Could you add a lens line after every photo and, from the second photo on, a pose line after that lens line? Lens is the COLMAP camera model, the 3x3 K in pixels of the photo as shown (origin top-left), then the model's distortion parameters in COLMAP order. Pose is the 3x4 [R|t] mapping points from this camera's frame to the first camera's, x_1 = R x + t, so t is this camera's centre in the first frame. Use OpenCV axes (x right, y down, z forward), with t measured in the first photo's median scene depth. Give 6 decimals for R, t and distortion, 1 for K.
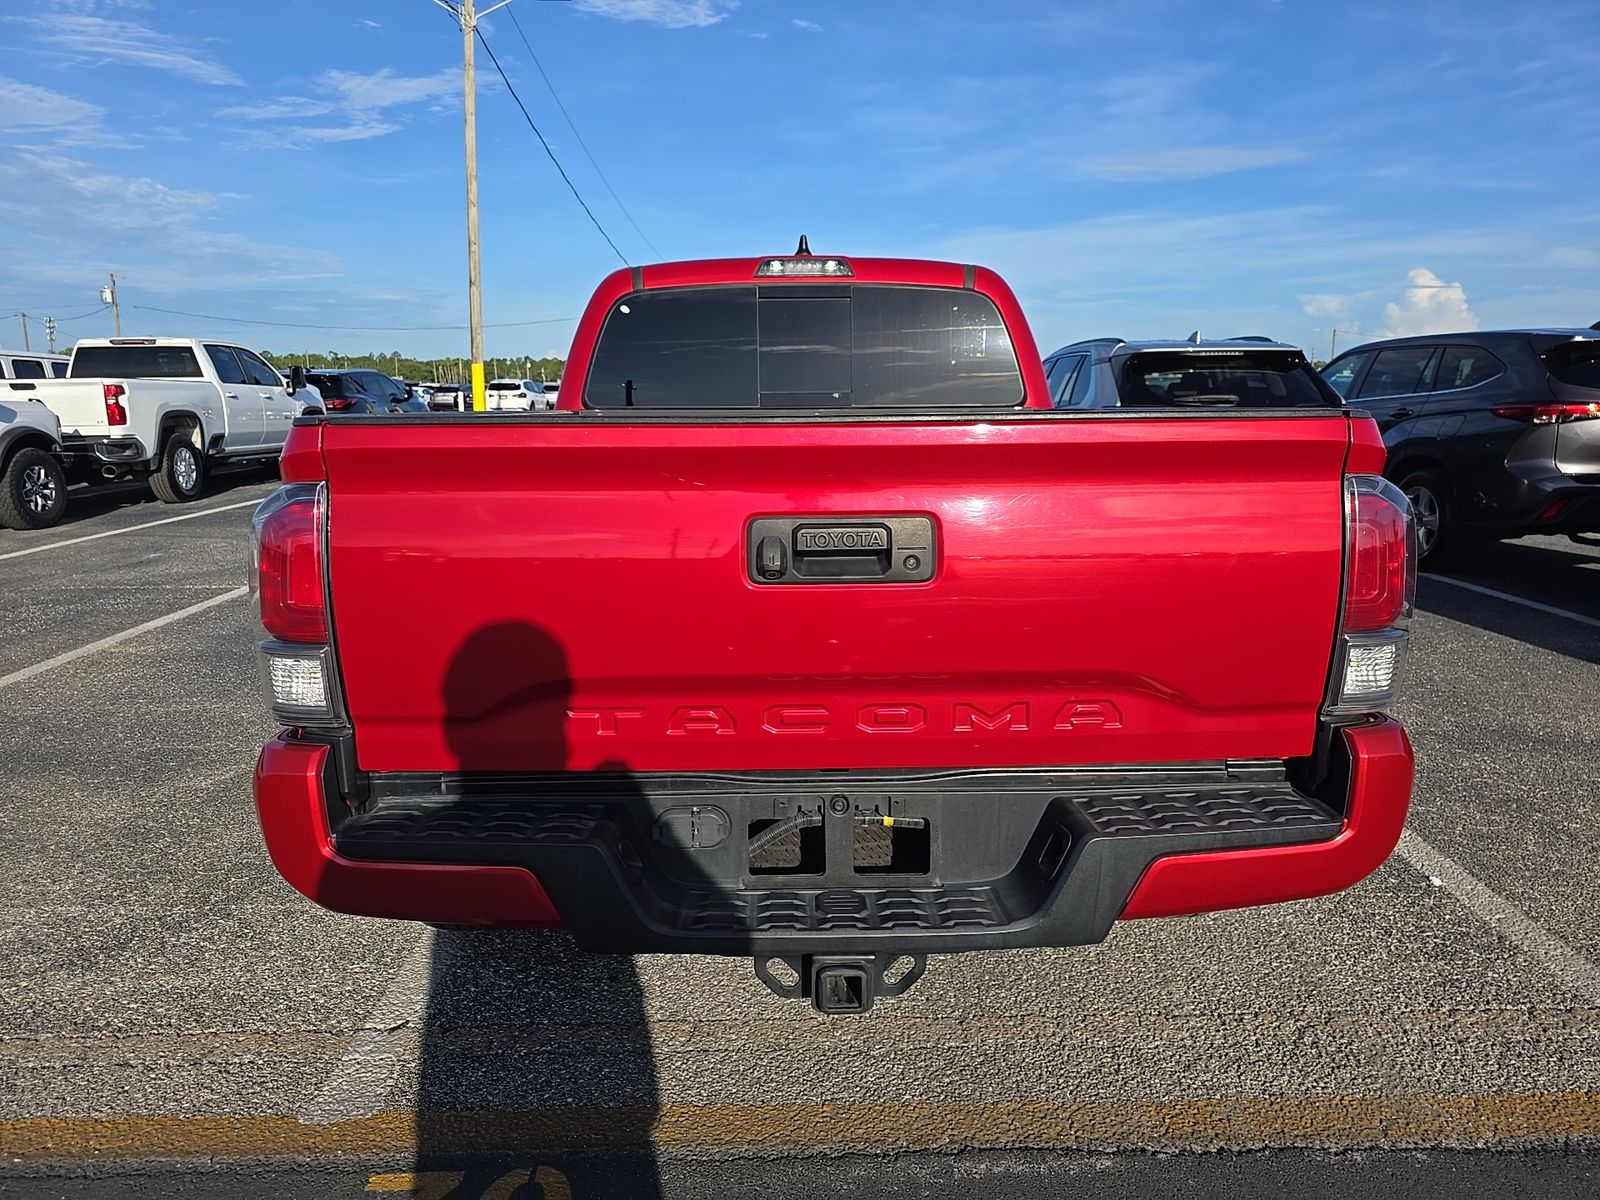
lens RADIAL K [[1075.7, 0, 808.7], [0, 1075.7, 603.3], [0, 0, 1]] dist [0.045151, -0.043197]
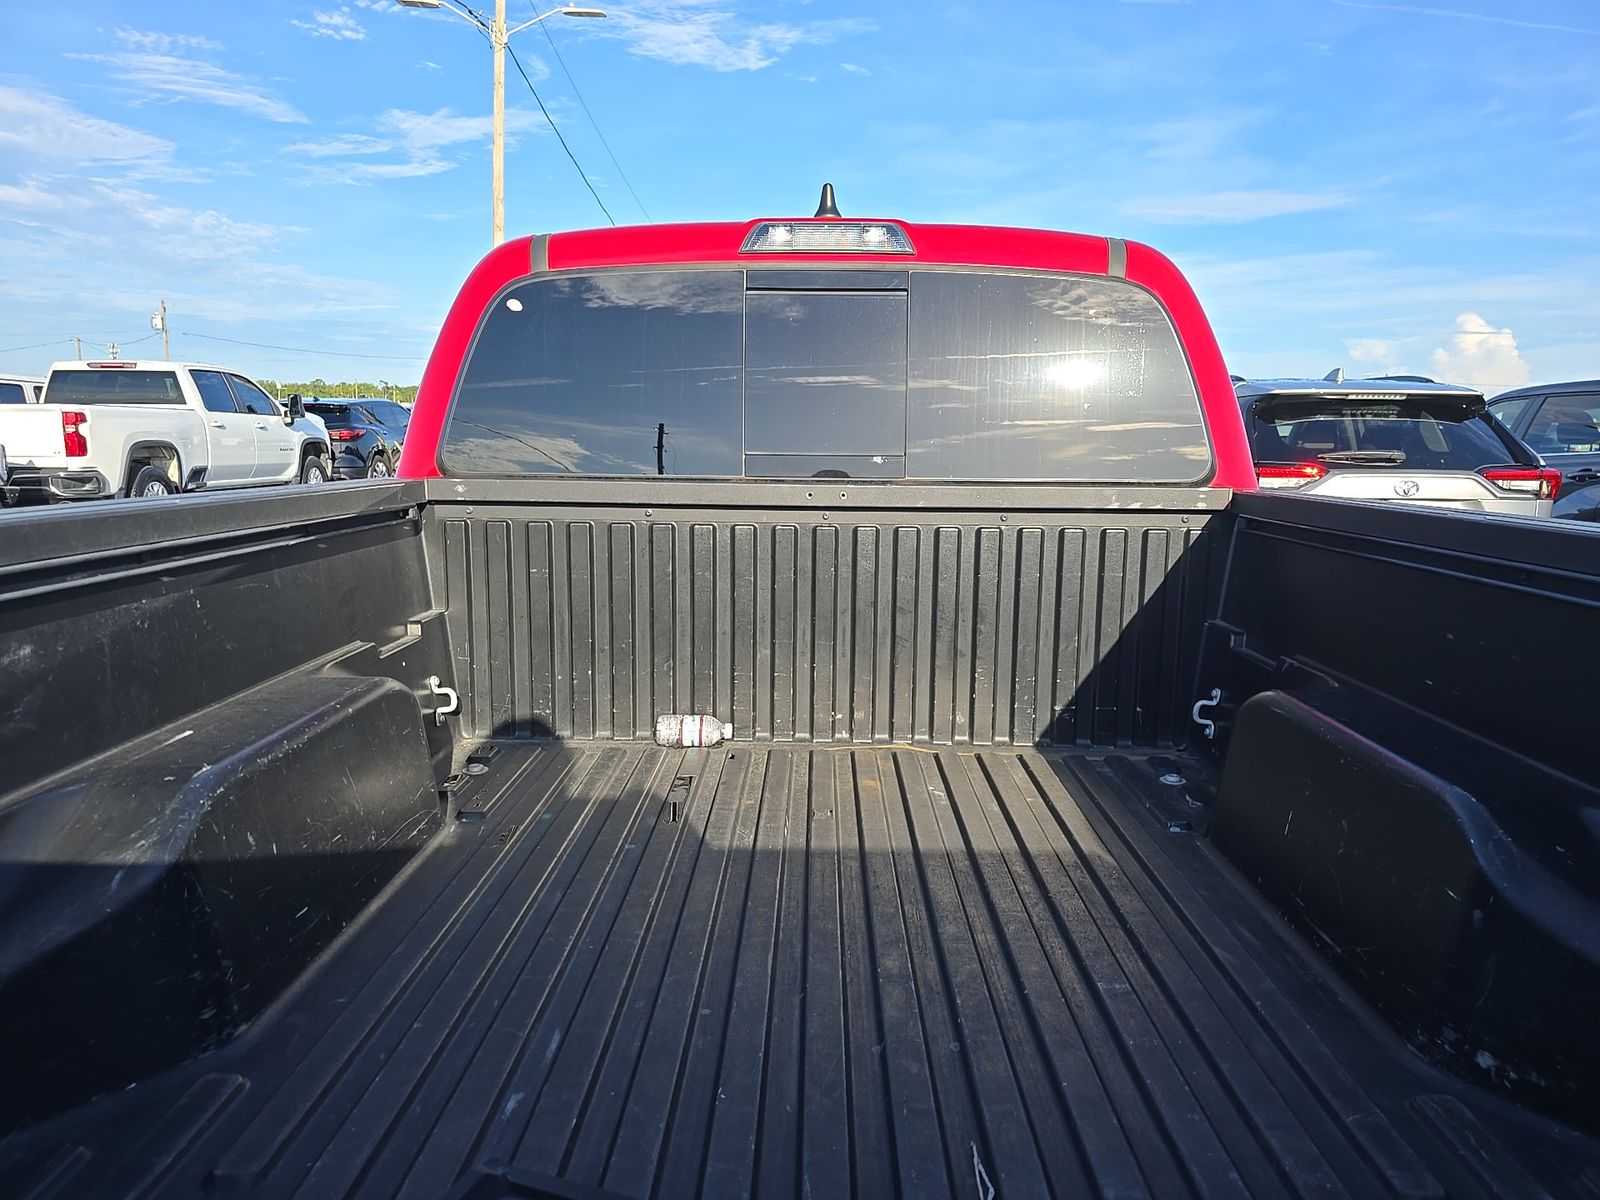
lens RADIAL K [[1075.7, 0, 808.7], [0, 1075.7, 603.3], [0, 0, 1]] dist [0.045151, -0.043197]
pose [[0.999188, 0.022497, -0.033432, 0.002296], [-0.023542, 0.999235, -0.031216, -0.025086], [0.032704, 0.031978, 0.998953, 0.109831]]
